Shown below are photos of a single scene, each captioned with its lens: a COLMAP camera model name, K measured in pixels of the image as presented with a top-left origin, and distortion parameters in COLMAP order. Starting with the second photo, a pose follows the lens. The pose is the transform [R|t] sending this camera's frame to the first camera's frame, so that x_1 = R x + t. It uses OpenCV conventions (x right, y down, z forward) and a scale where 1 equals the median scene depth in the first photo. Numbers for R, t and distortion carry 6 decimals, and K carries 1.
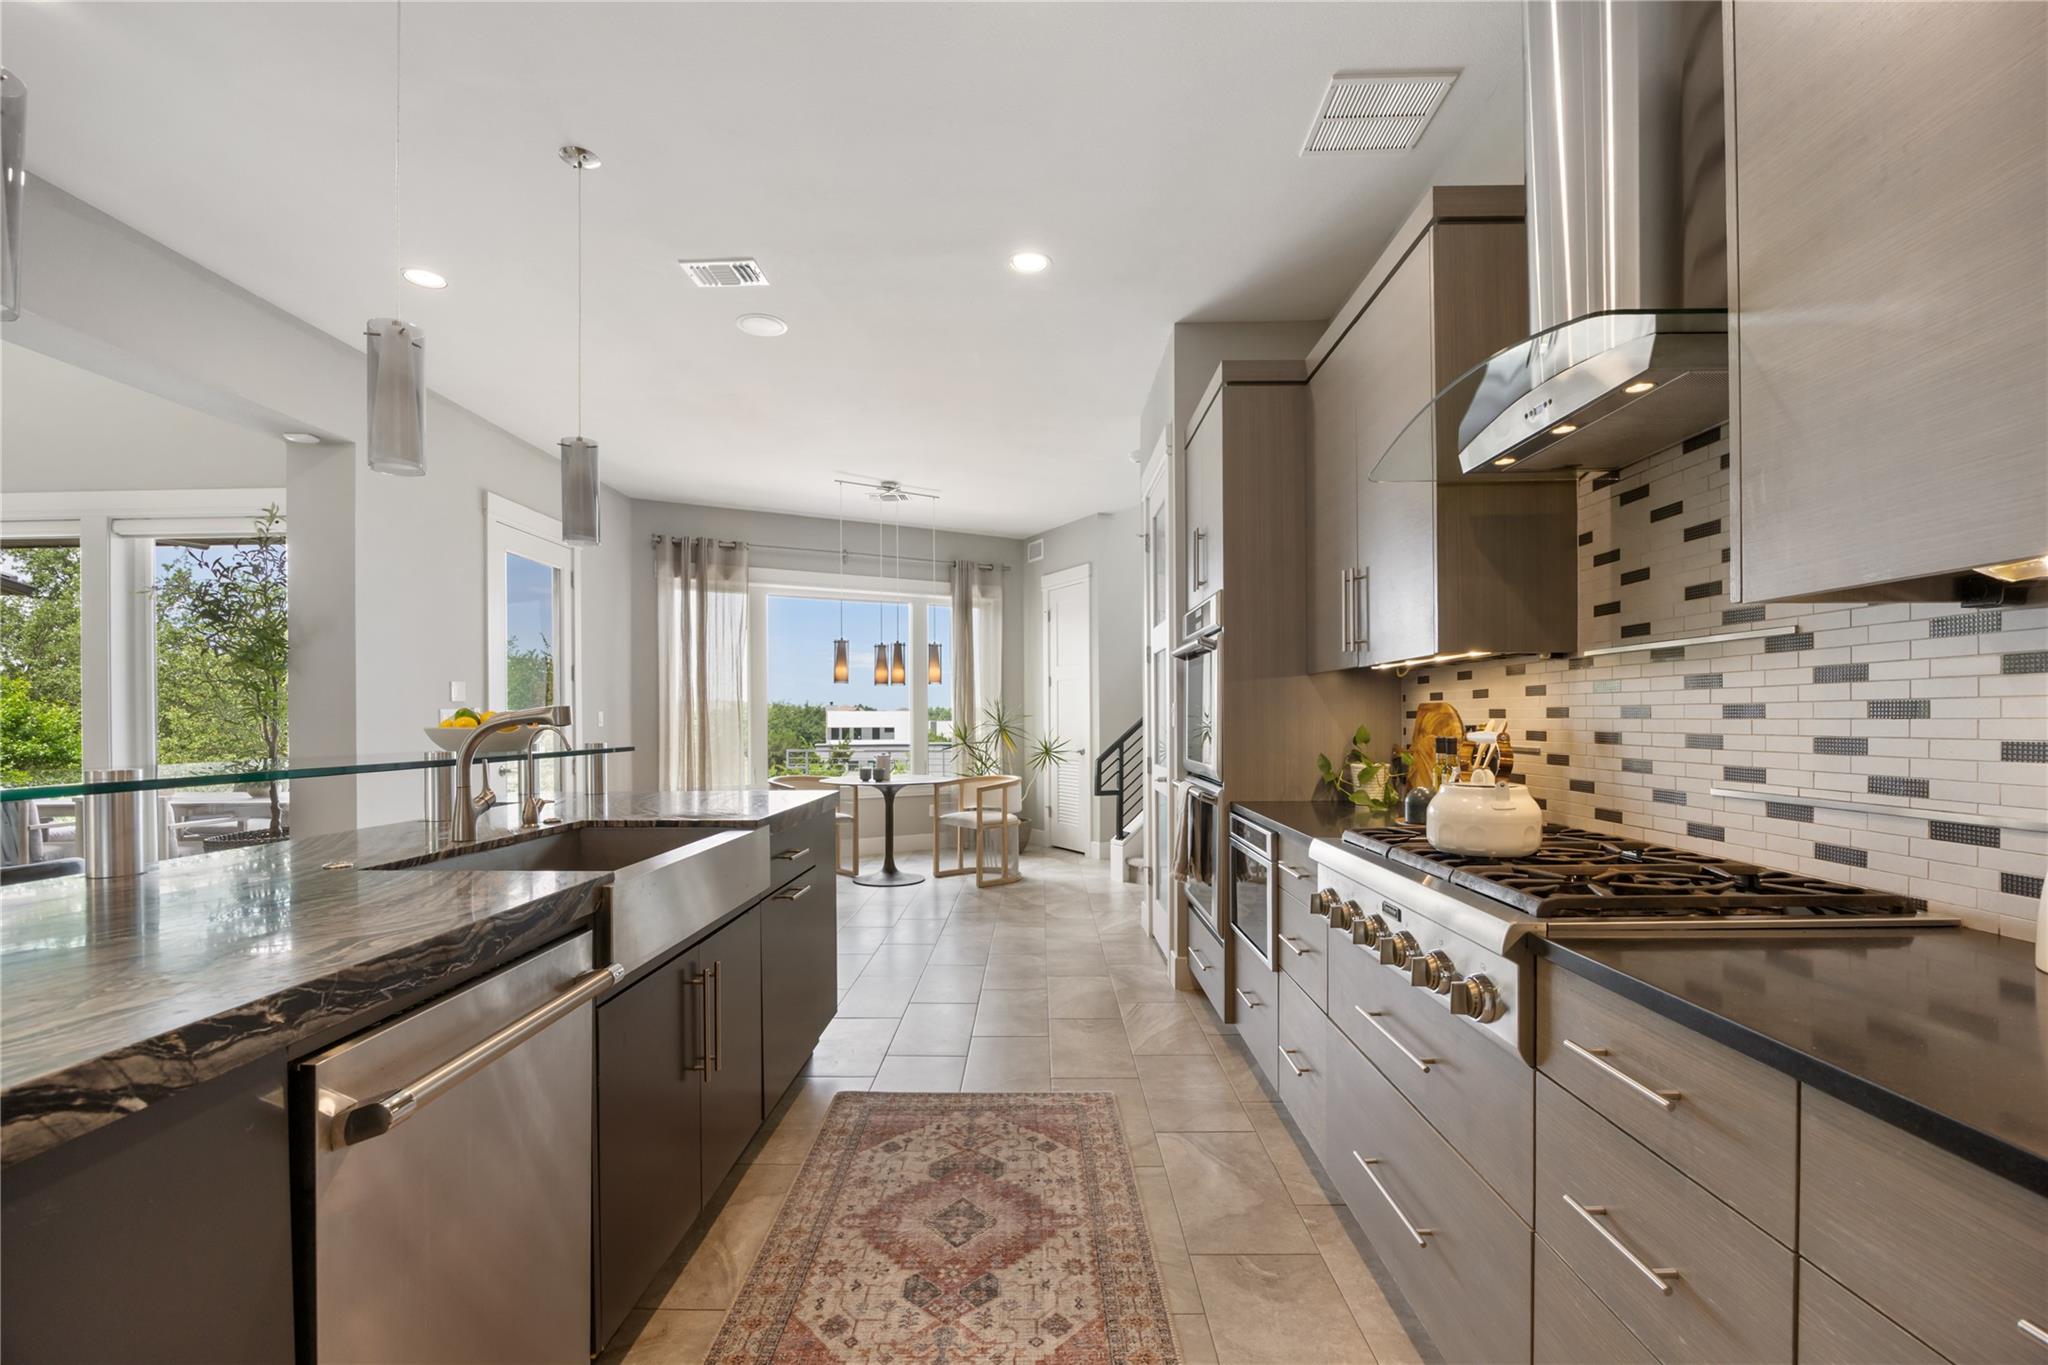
lens RADIAL K [[891.2, 0, 1030.2], [0, 891.2, 719.5], [0, 0, 1]] dist [0.000177, -0.000017]
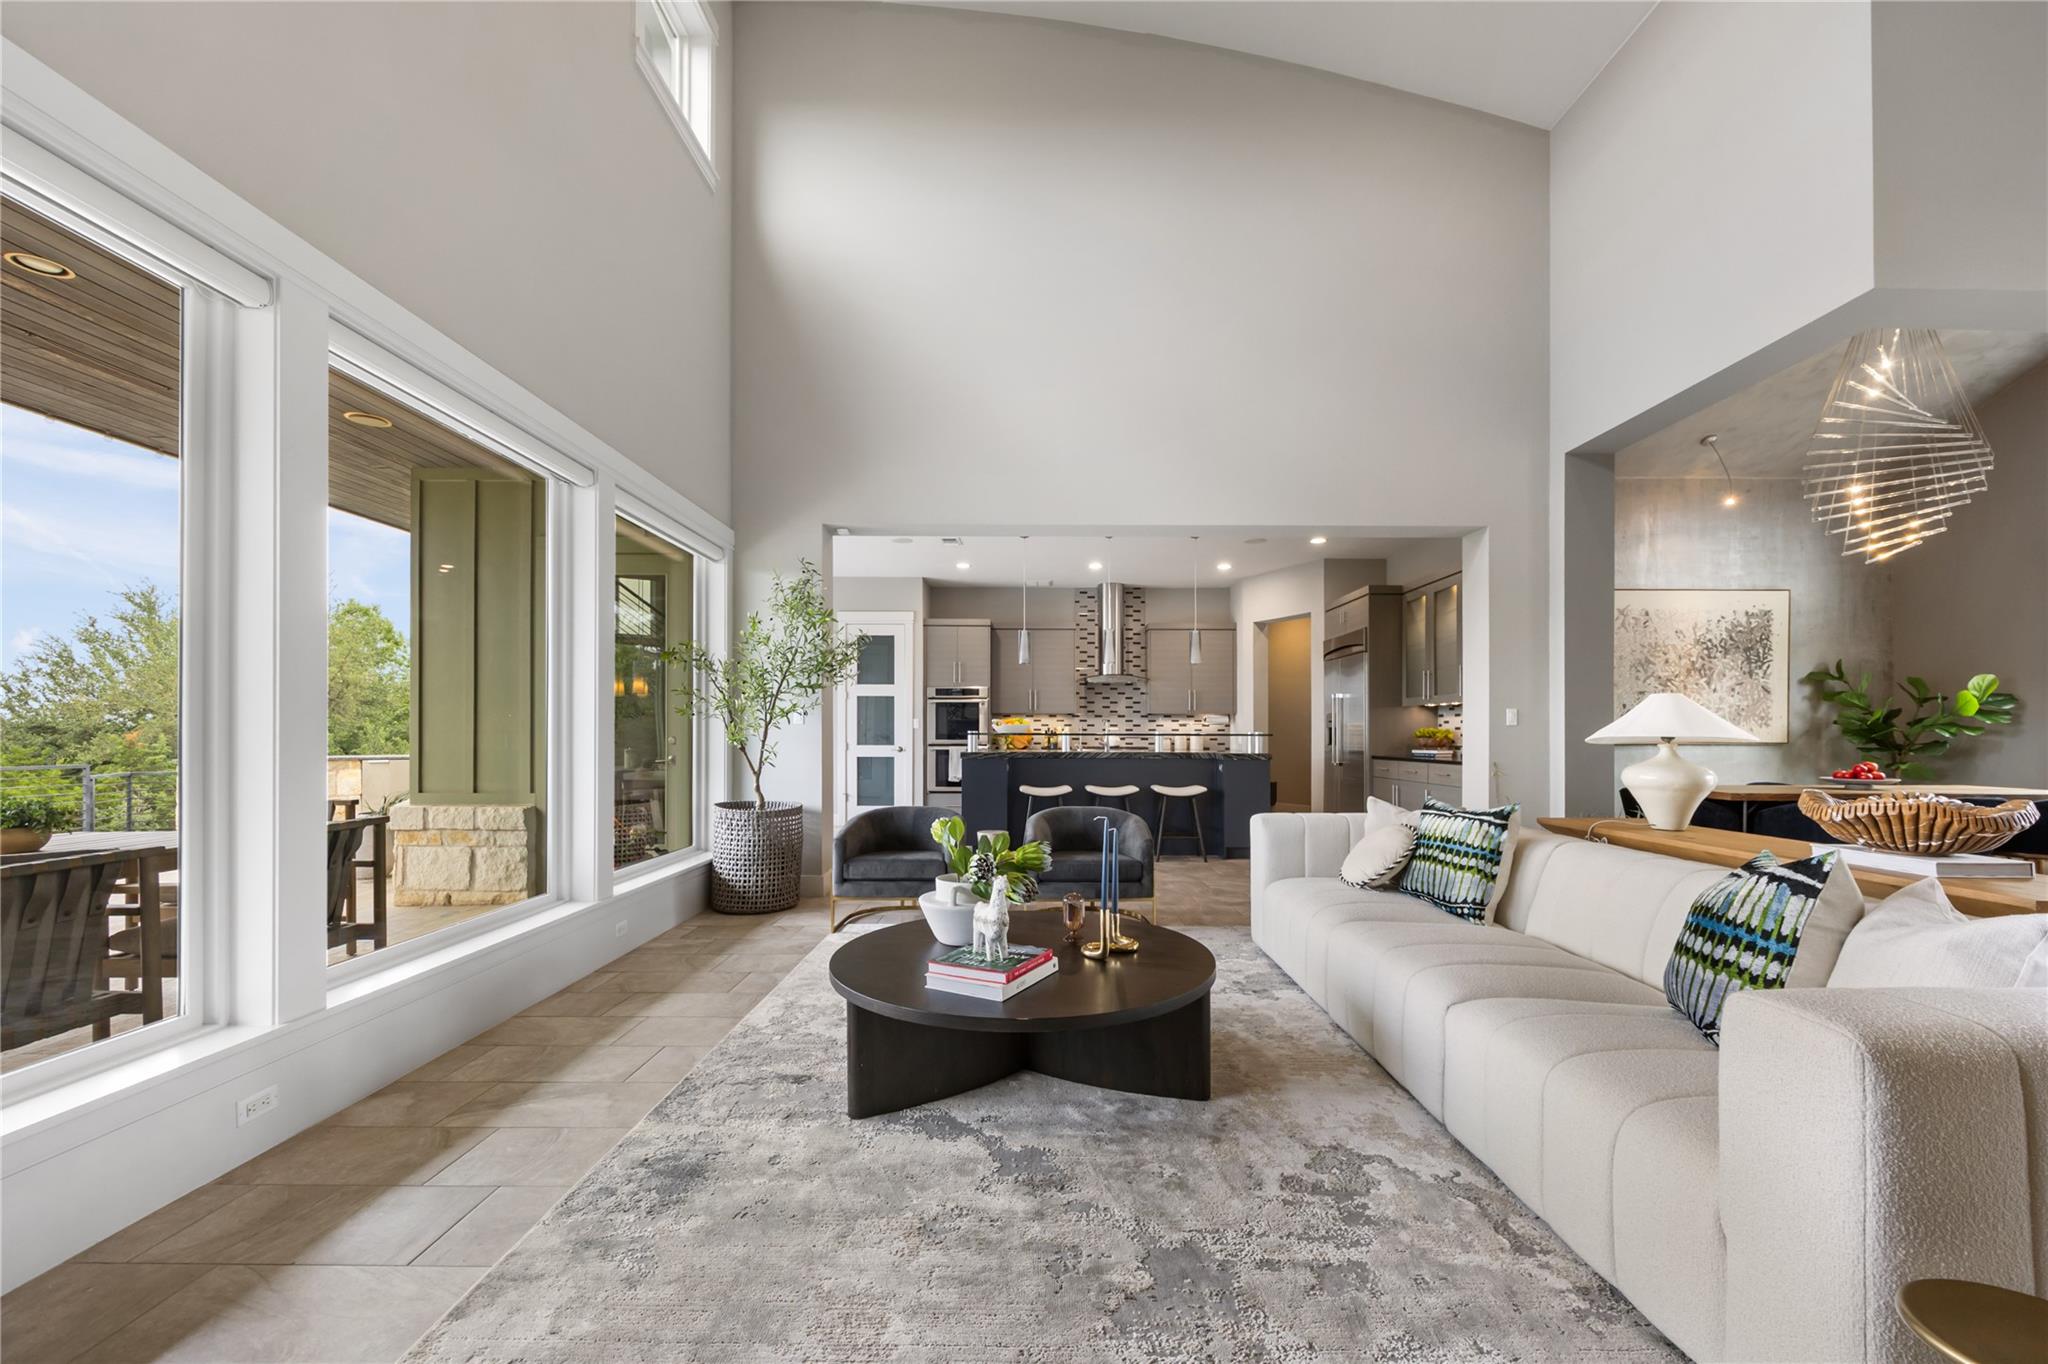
lens RADIAL K [[807.3, 0, 1030.2], [0, 807.3, 727.3], [0, 0, 1]] dist [-0.001407, 0.000034]
pose [[-0.006532, 0.011665, 0.999911, -2.697411], [-0.002247, 0.999929, -0.011680, 0.039165], [-0.999976, -0.002323, -0.006505, 0.826477]]
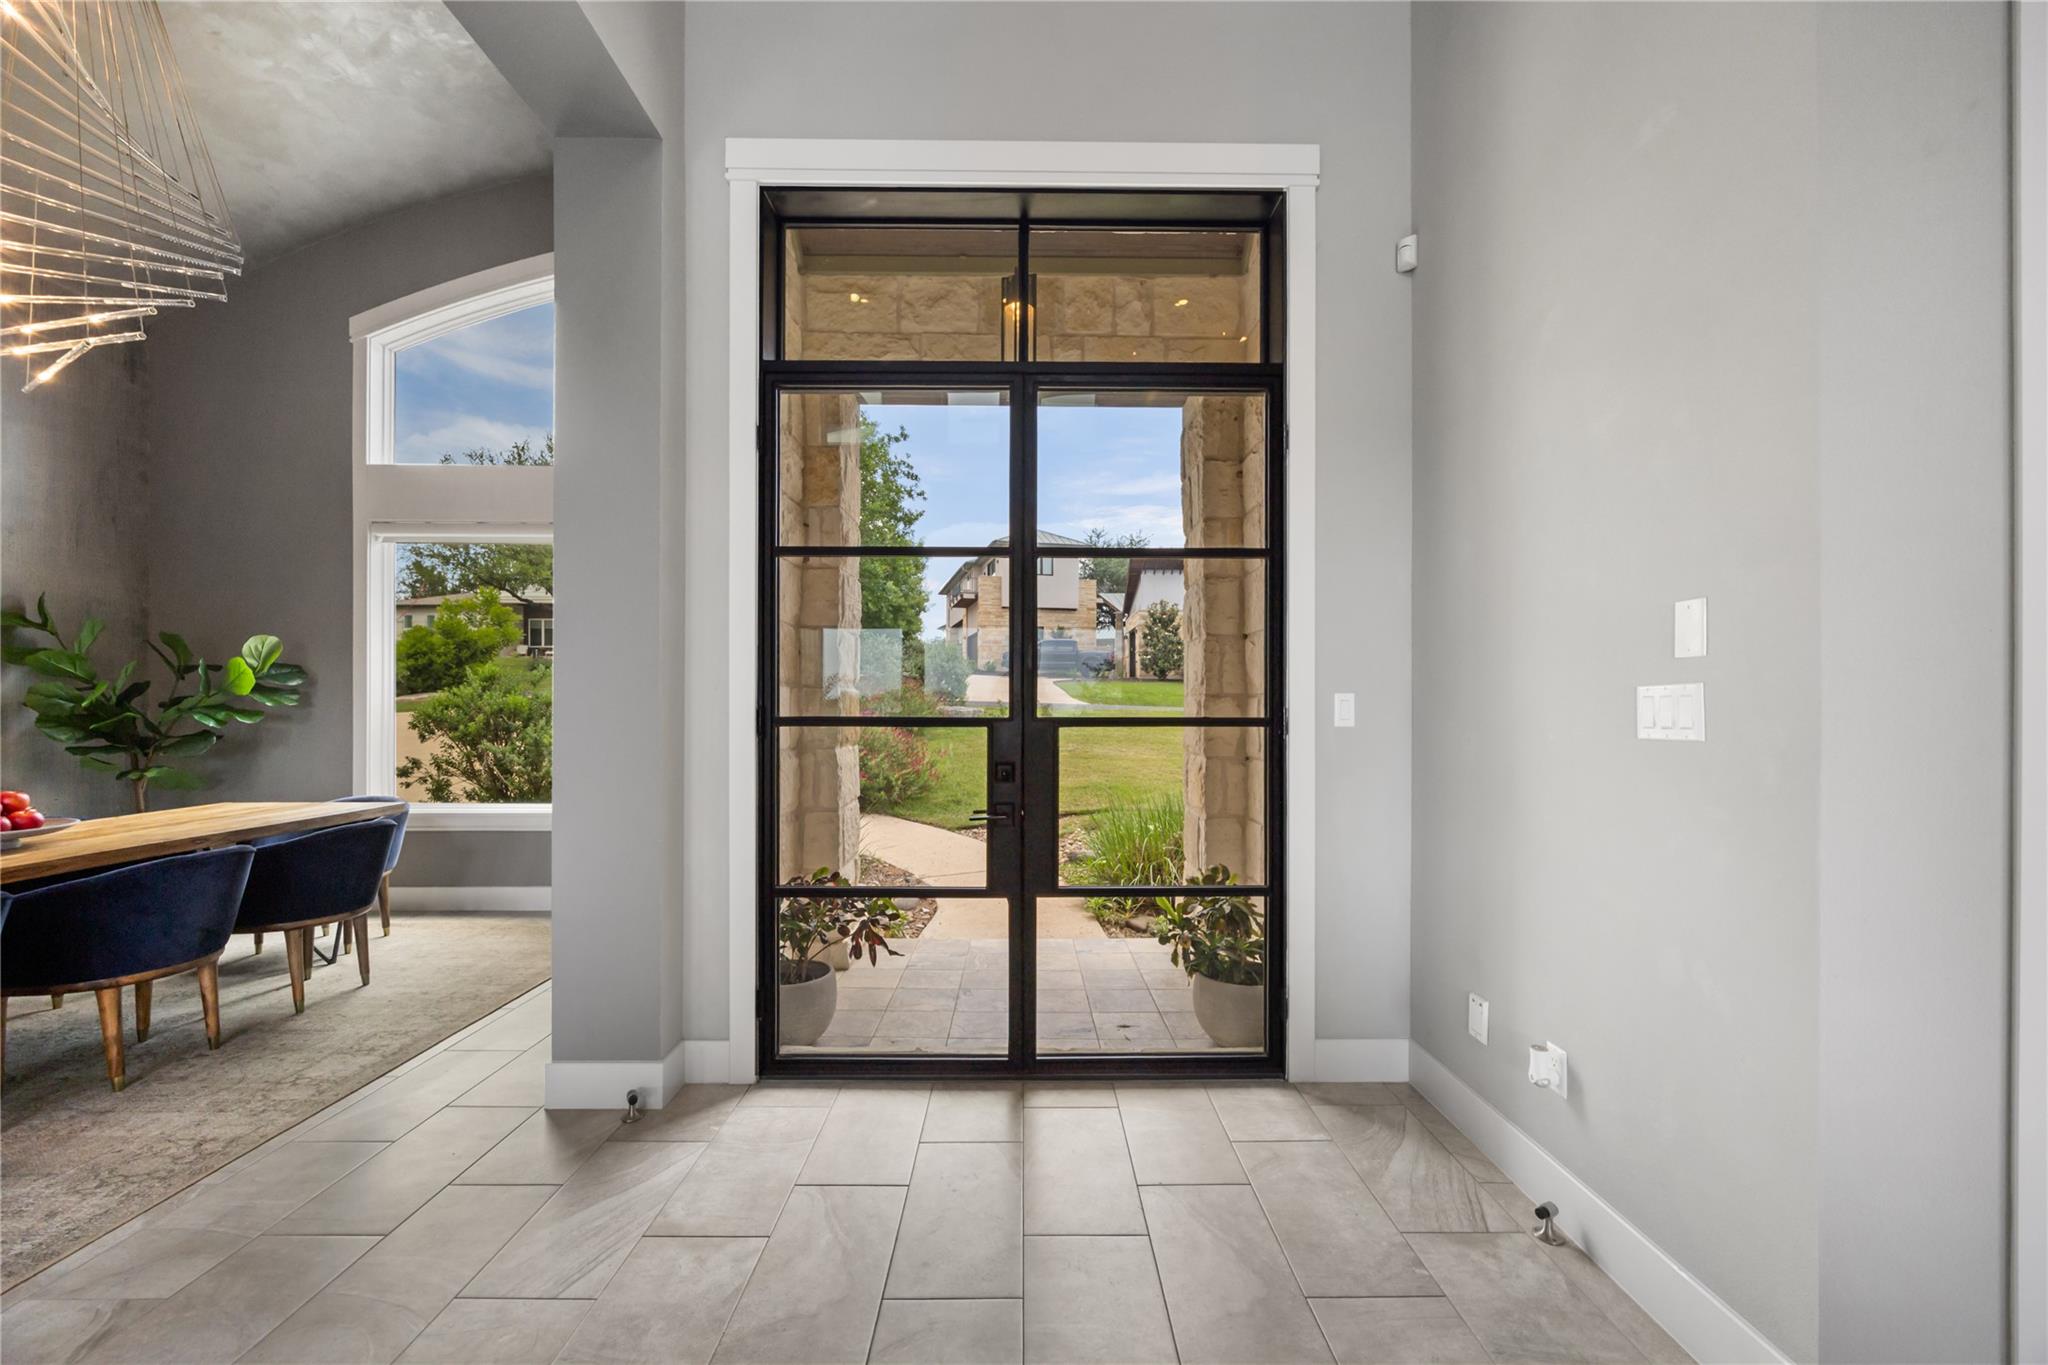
lens RADIAL K [[799.4, 0, 1028.9], [0, 799.4, 703.2], [0, 0, 1]] dist [-0.002175, -0.000055]
pose [[-0.999904, 0.005025, -0.012881, -2.031007], [0.005026, 0.999987, -0.000074, 0.003993], [0.012880, -0.000139, -0.999917, -0.138710]]
